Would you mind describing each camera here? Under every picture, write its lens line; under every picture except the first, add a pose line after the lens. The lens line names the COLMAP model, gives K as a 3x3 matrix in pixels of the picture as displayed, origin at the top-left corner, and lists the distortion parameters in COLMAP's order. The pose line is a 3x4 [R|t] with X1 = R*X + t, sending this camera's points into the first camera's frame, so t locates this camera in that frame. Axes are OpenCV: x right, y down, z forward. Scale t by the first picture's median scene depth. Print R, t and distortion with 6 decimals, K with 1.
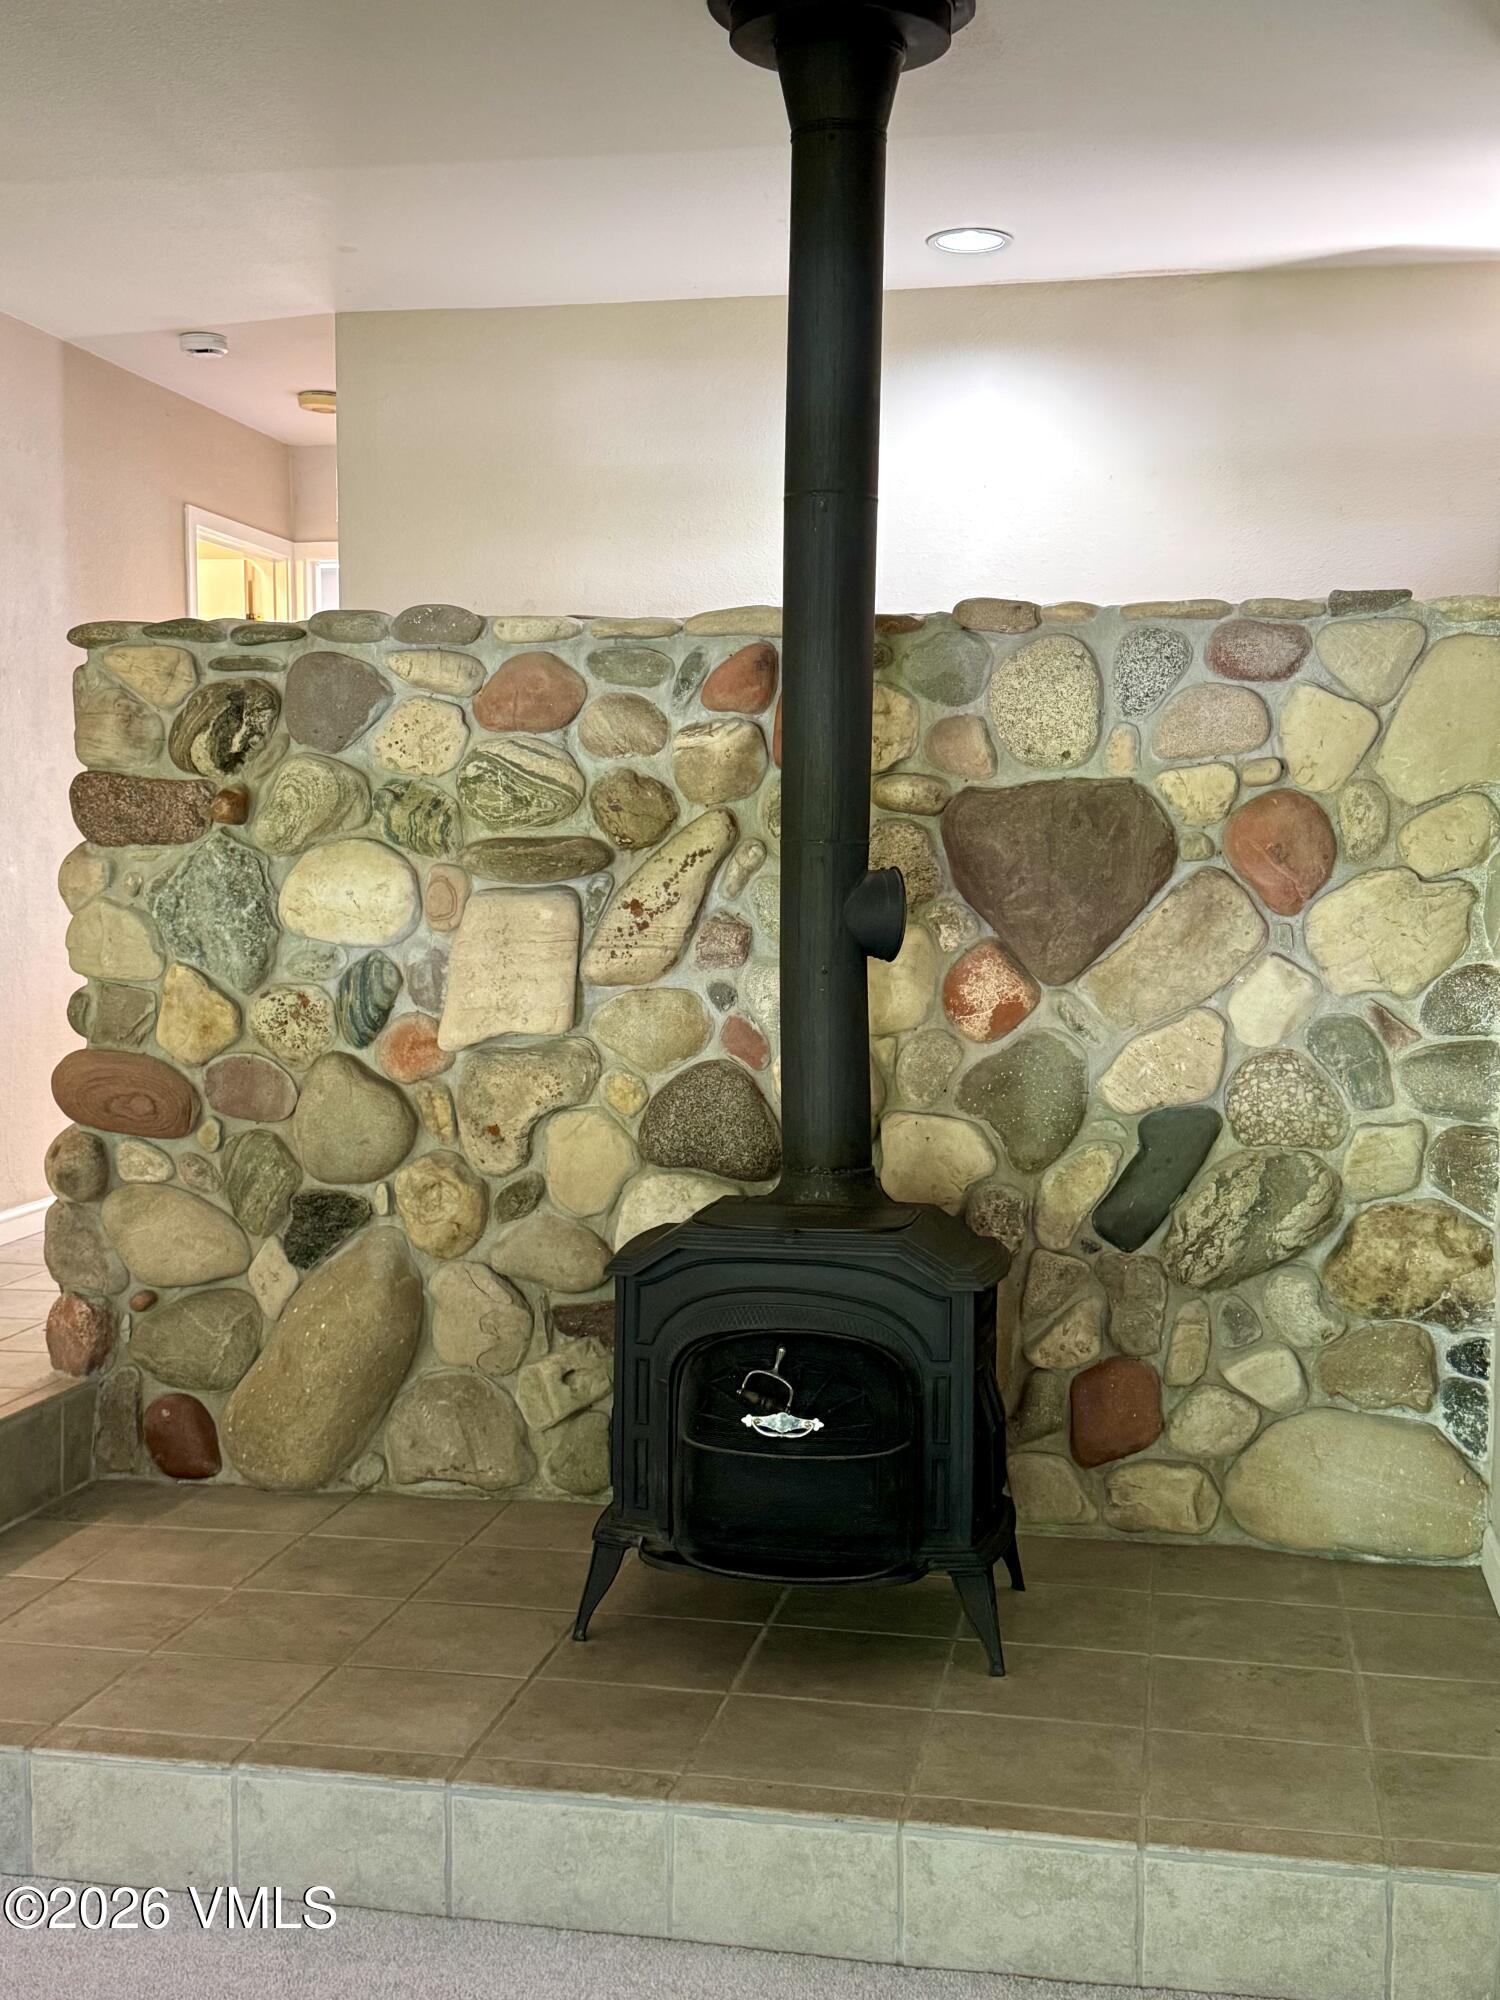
lens RADIAL K [[2280.3, 0, 750.0], [0, 2280.3, 1000.0], [0, 0, 1]] dist [0.121250, -0.023945]
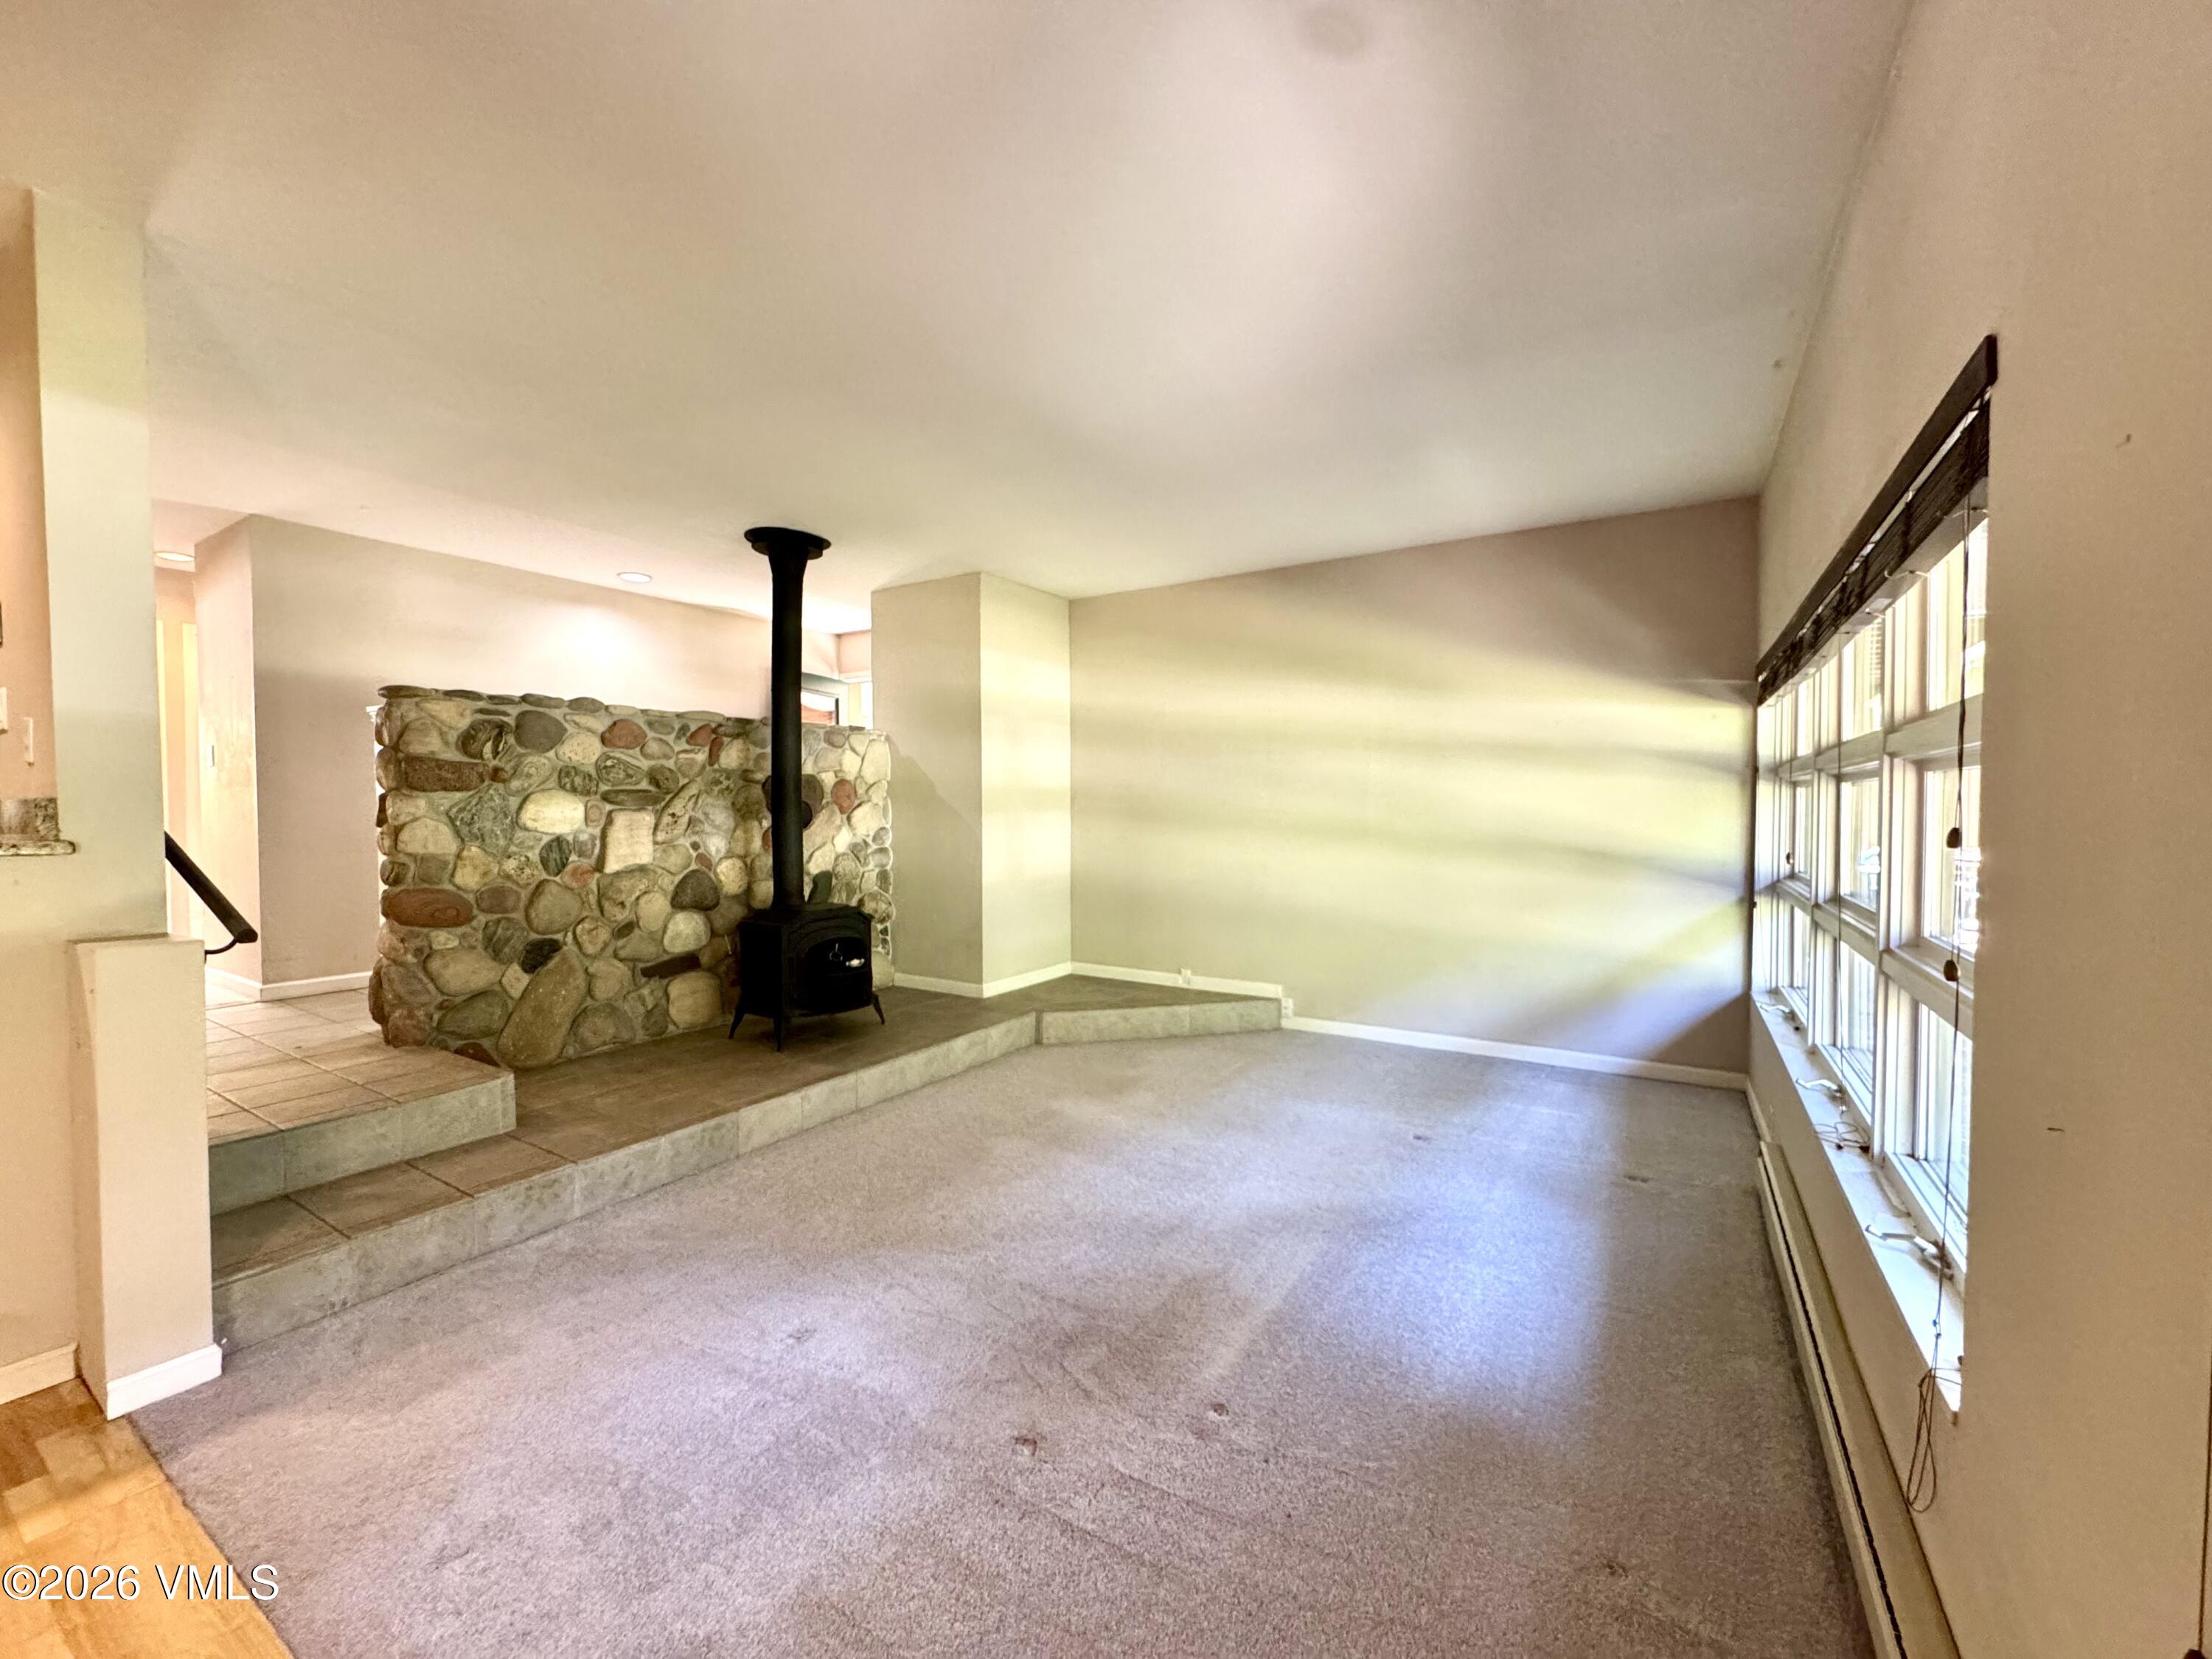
lens RADIAL K [[888.3, 0, 1106.0], [0, 888.3, 829.5], [0, 0, 1]] dist [-0.000376, -0.000039]
pose [[0.354878, -0.031150, 0.934394, -0.853117], [0.060314, 0.998126, 0.010368, -0.003303], [-0.932965, 0.052678, 0.356091, 0.132614]]
